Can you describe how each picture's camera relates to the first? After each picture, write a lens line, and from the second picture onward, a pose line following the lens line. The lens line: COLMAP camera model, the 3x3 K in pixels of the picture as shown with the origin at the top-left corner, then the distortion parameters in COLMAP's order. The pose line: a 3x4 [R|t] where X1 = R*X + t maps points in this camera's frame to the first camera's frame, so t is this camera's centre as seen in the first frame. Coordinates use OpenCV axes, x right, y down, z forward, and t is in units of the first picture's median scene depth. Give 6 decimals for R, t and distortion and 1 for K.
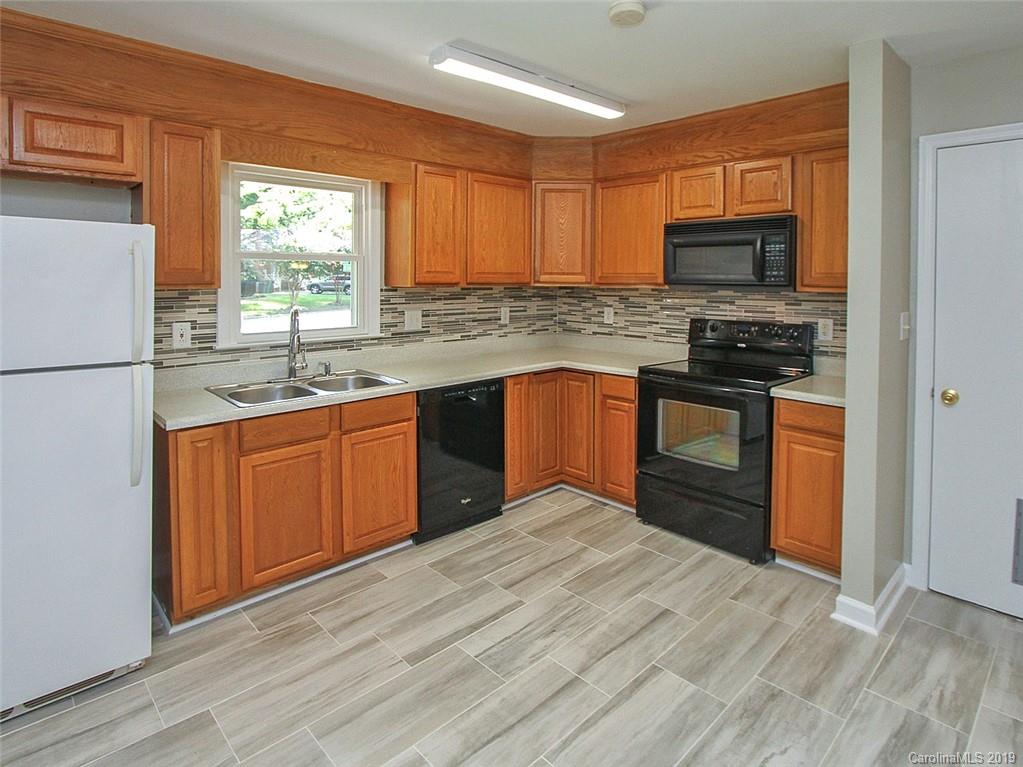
lens RADIAL K [[566.2, 0, 518.0], [0, 566.2, 303.0], [0, 0, 1]] dist [-0.026899, 0.002458]
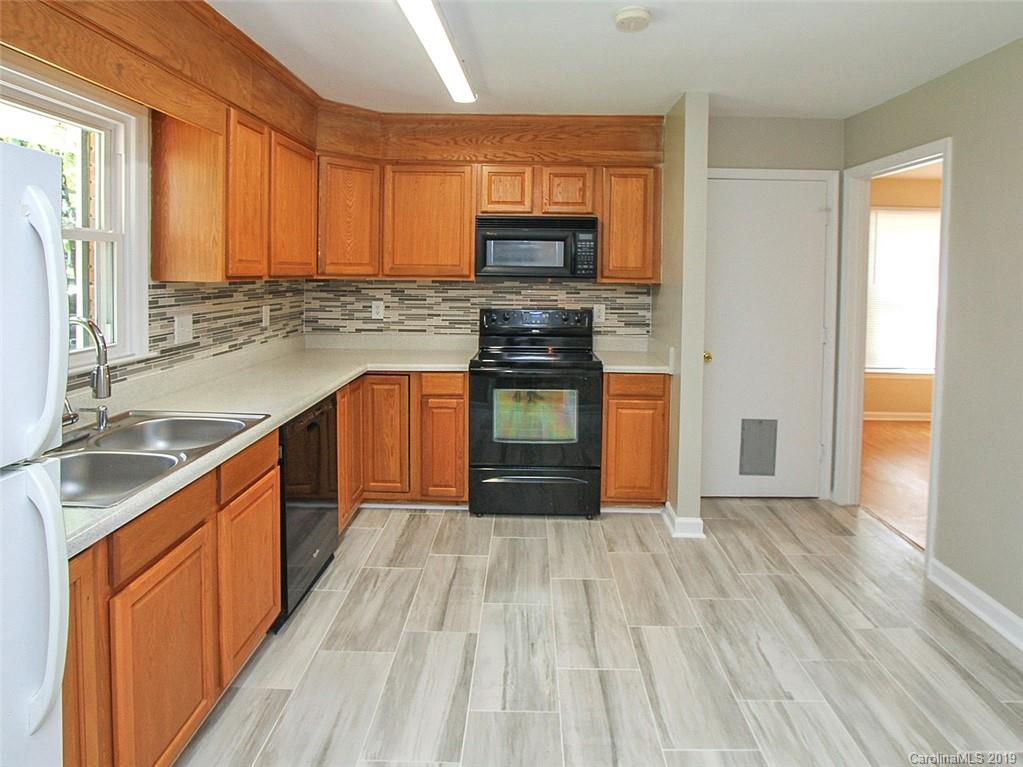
lens RADIAL K [[566.2, 0, 518.0], [0, 566.2, 303.0], [0, 0, 1]] dist [-0.026899, 0.002458]
pose [[0.707555, -0.036740, 0.705702, -0.409510], [0.023123, 0.999316, 0.028842, -0.013228], [-0.706280, -0.004090, 0.707921, 0.237947]]
